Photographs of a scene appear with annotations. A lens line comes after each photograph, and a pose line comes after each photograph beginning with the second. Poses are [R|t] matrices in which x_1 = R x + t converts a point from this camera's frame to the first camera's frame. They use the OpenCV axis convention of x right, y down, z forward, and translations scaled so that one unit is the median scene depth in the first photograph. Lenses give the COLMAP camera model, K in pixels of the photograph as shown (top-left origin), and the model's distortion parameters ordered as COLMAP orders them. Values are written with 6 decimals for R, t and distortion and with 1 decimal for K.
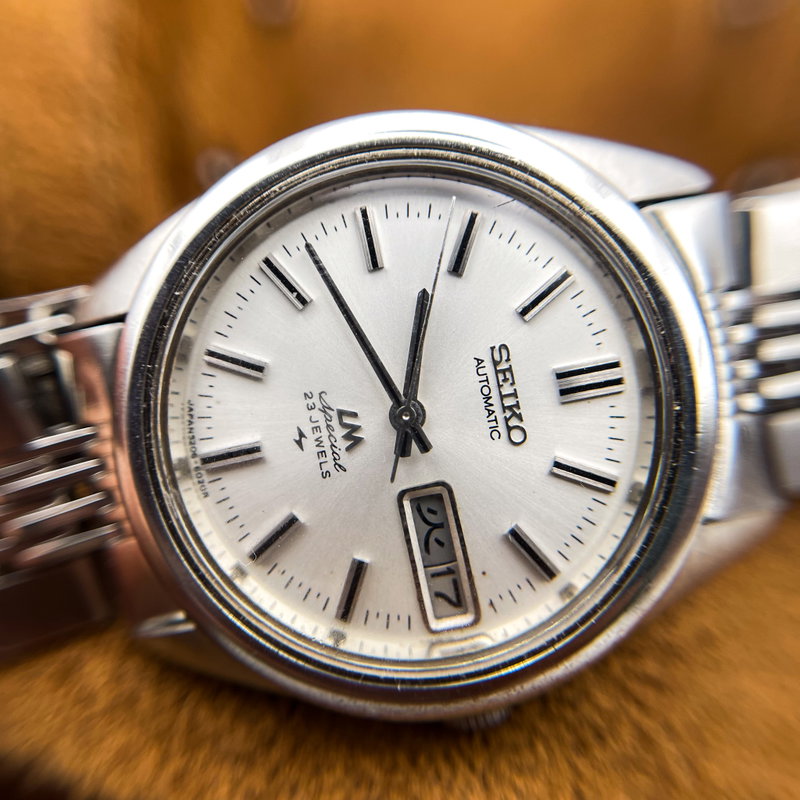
lens RADIAL K [[1035.2, 0, 385.6], [0, 1035.2, 381.5], [0, 0, 1]] dist [0.698021, 0.010766]
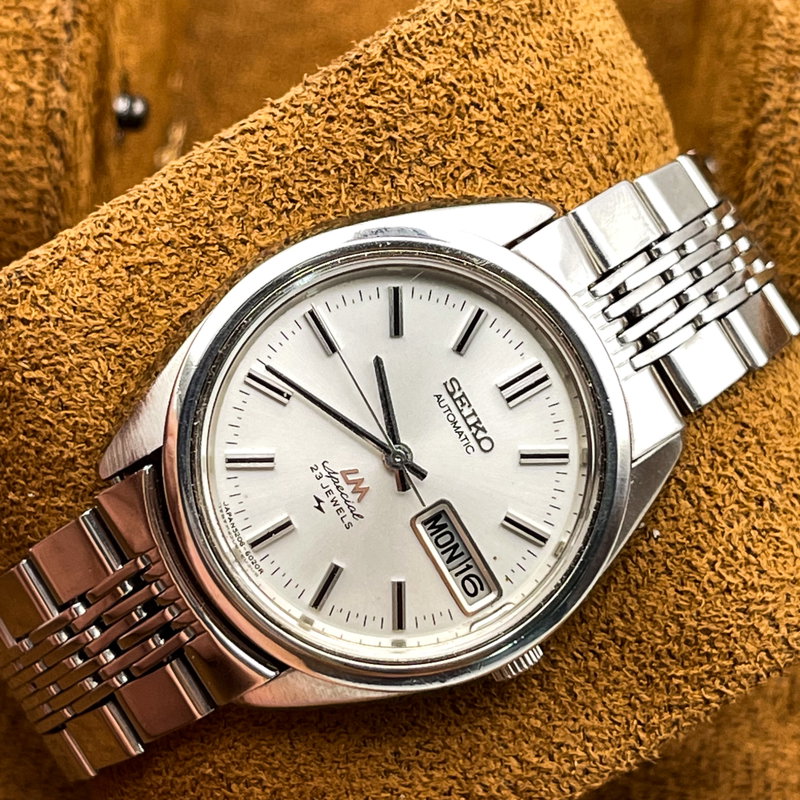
lens RADIAL K [[2664.8, 0, 368.4], [0, 2664.8, 469.1], [0, 0, 1]] dist [0.098646, 0.090597]
pose [[0.946284, -0.320948, 0.039239, -0.137438], [0.320563, 0.947093, 0.015924, -0.015115], [-0.042273, -0.002490, 0.999103, -2.118502]]
